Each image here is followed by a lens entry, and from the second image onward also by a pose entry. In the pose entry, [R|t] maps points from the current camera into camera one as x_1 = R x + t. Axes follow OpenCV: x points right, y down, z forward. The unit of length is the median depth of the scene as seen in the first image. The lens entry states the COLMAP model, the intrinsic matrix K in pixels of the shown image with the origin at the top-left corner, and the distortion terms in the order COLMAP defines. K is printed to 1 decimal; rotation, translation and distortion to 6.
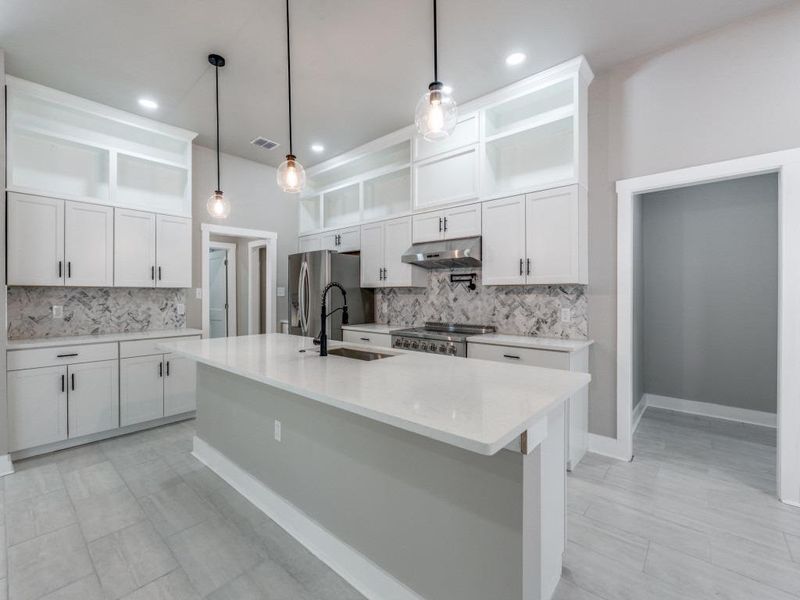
lens RADIAL K [[352.3, 0, 400.7], [0, 352.3, 296.5], [0, 0, 1]] dist [-0.001985, 0.000202]
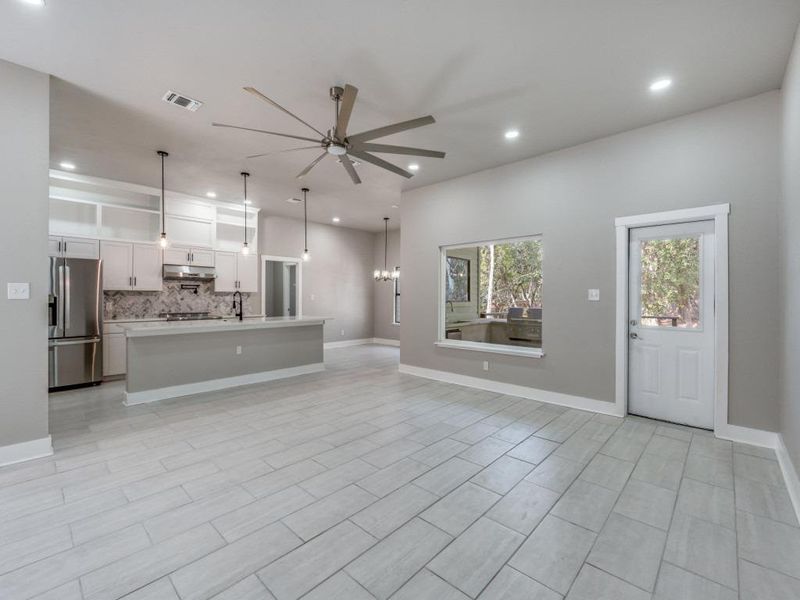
lens RADIAL K [[352.3, 0, 400.7], [0, 352.3, 296.5], [0, 0, 1]] dist [-0.001985, 0.000202]
pose [[0.032078, 0.006827, 0.999462, -1.553427], [0.005548, 0.999960, -0.007009, 0.014398], [-0.999470, 0.005769, 0.032038, -0.123334]]
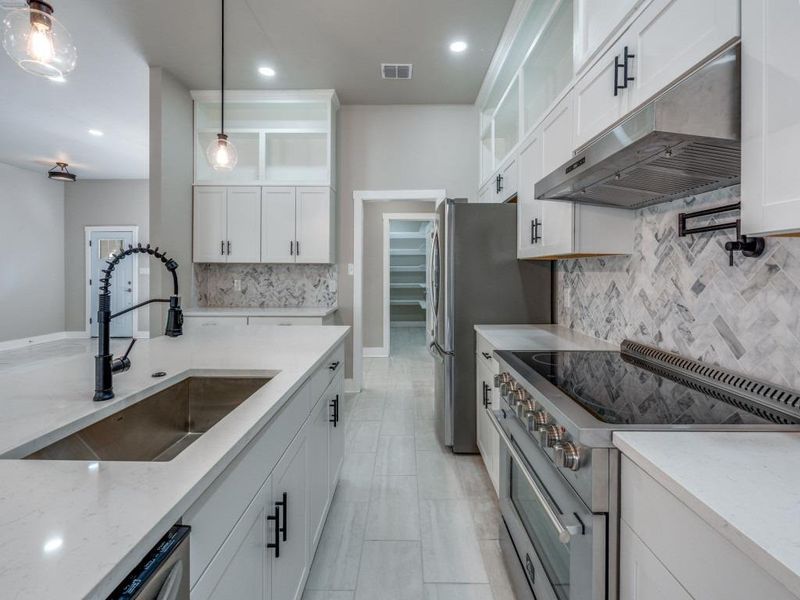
lens RADIAL K [[358.1, 0, 402.3], [0, 358.1, 270.2], [0, 0, 1]] dist [-0.001064, -0.000983]
pose [[0.650735, 0.001186, -0.759304, 0.233933], [-0.008603, 0.999946, -0.005811, -0.003254], [0.759256, 0.010313, 0.650710, 0.573388]]
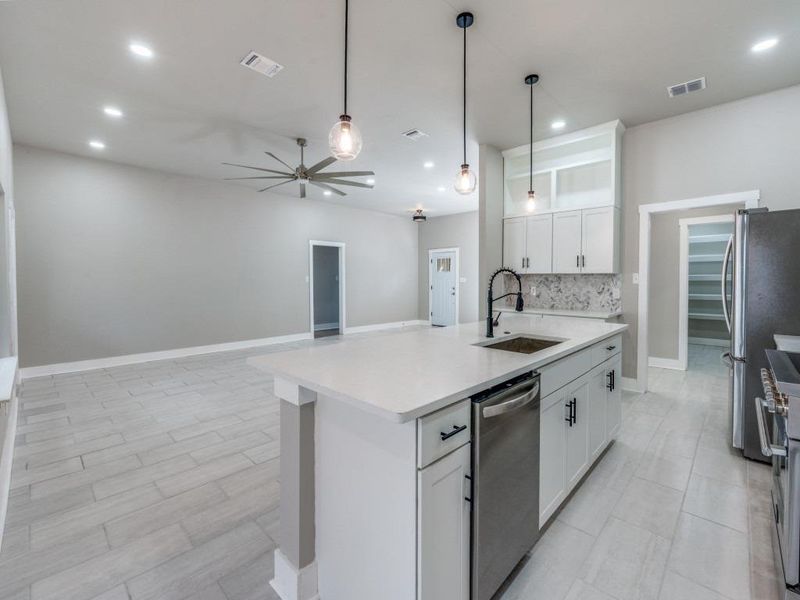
lens RADIAL K [[356.1, 0, 404.4], [0, 356.1, 285.9], [0, 0, 1]] dist [-0.002450, -0.000155]
pose [[-0.040390, 0.019555, -0.998993, 0.495491], [-0.008671, 0.999764, 0.019920, -0.002958], [0.999146, 0.009467, -0.040211, 0.454633]]
